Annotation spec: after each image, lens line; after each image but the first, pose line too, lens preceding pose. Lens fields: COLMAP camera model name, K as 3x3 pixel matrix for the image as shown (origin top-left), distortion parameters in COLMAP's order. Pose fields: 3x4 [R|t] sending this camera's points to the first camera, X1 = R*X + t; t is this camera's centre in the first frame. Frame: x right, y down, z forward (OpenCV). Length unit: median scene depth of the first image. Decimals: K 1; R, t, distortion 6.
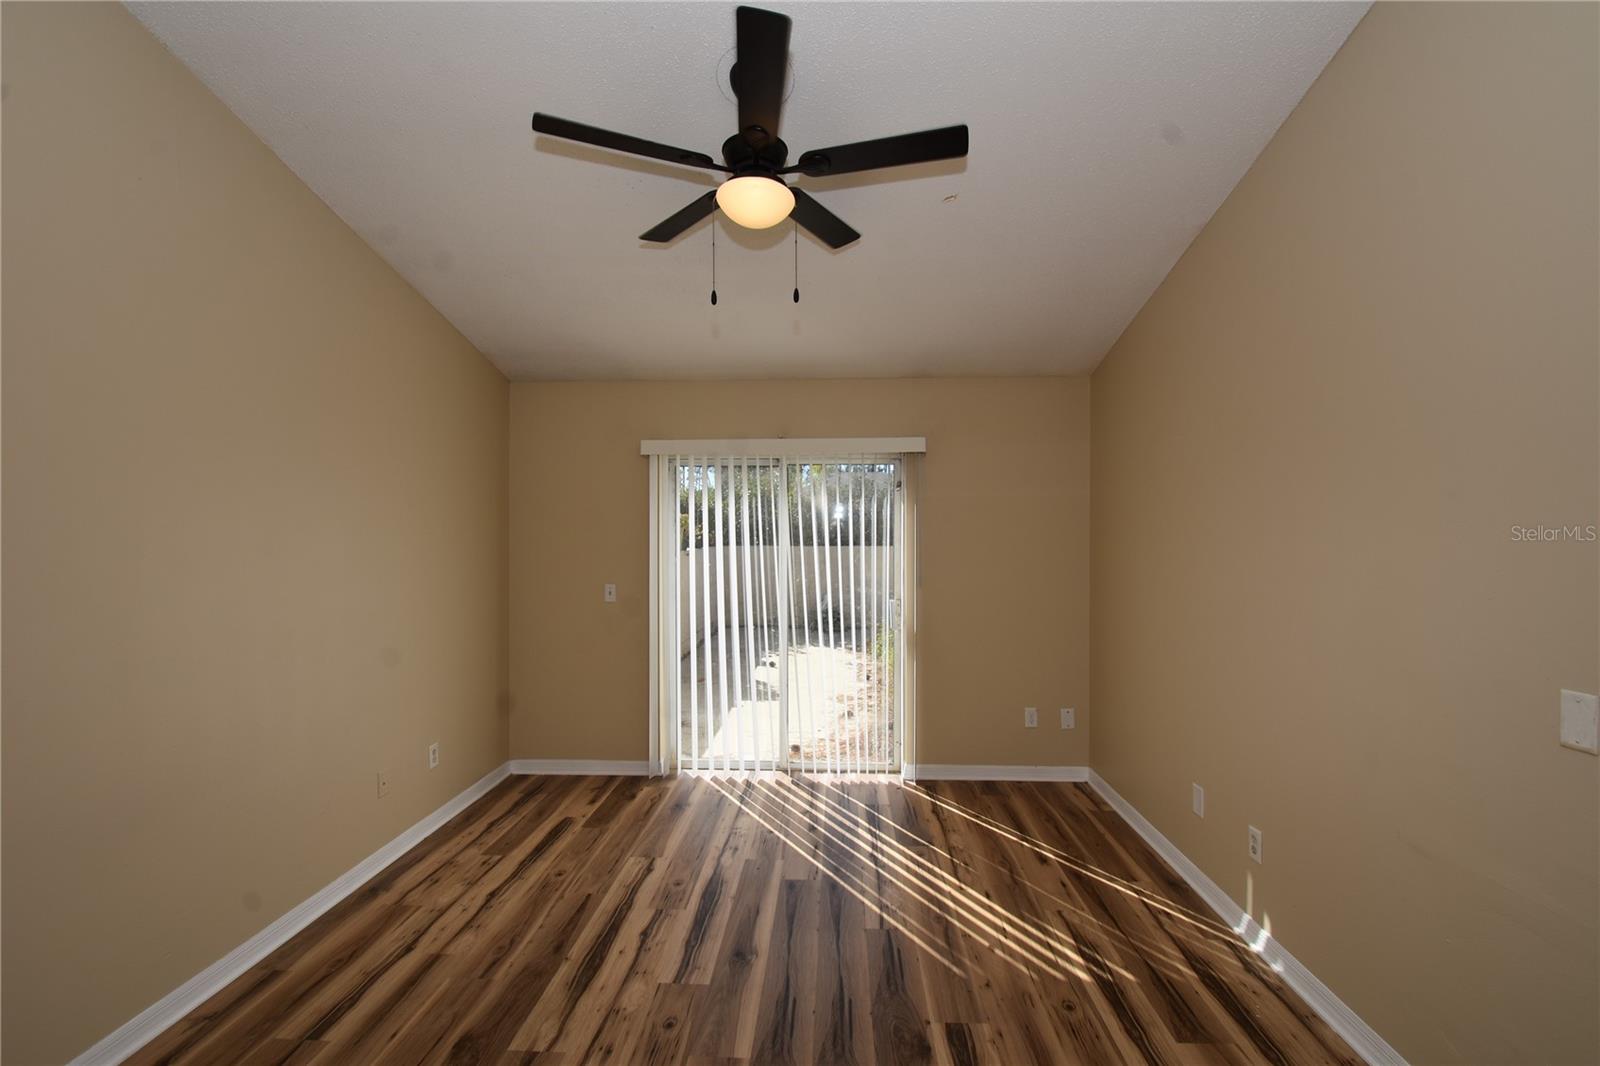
lens RADIAL K [[708.8, 0, 803.5], [0, 708.8, 539.7], [0, 0, 1]] dist [0.008297, -0.011942]
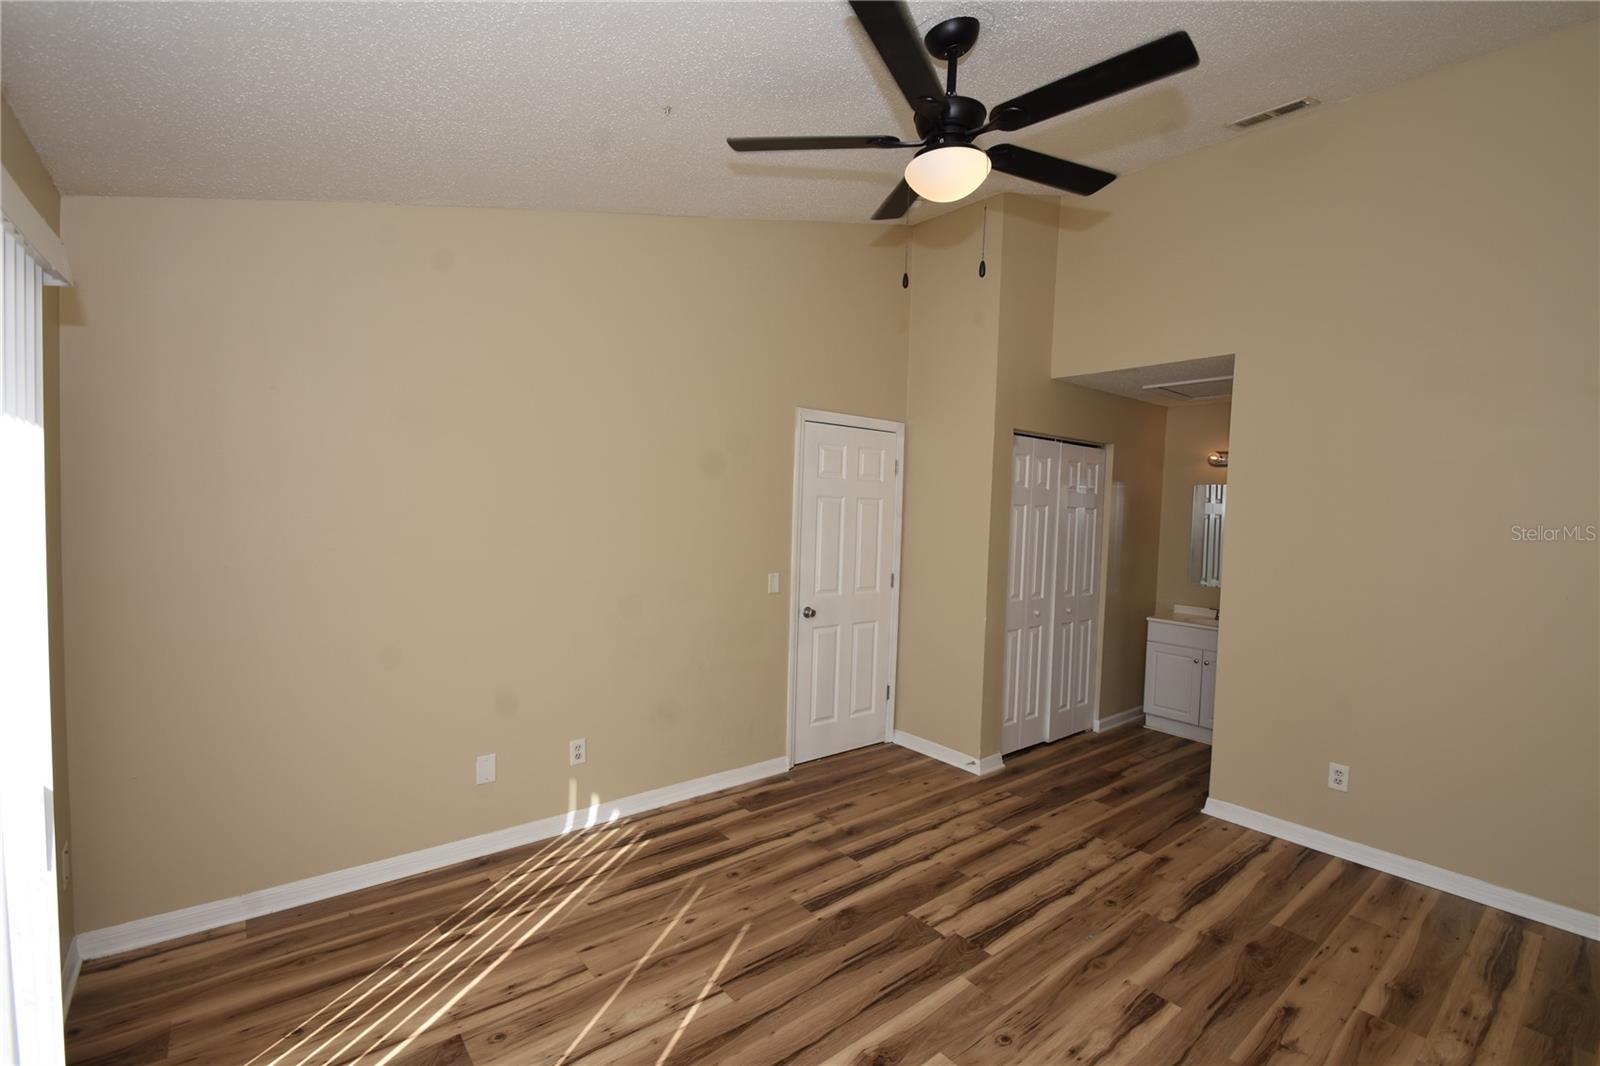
lens RADIAL K [[708.8, 0, 794.7], [0, 708.8, 539.0], [0, 0, 1]] dist [0.008297, -0.011942]
pose [[-0.668643, -0.056385, 0.741442, -0.674539], [-0.024390, 0.998247, 0.053918, -0.049812], [-0.743183, 0.017968, -0.668847, 1.840719]]
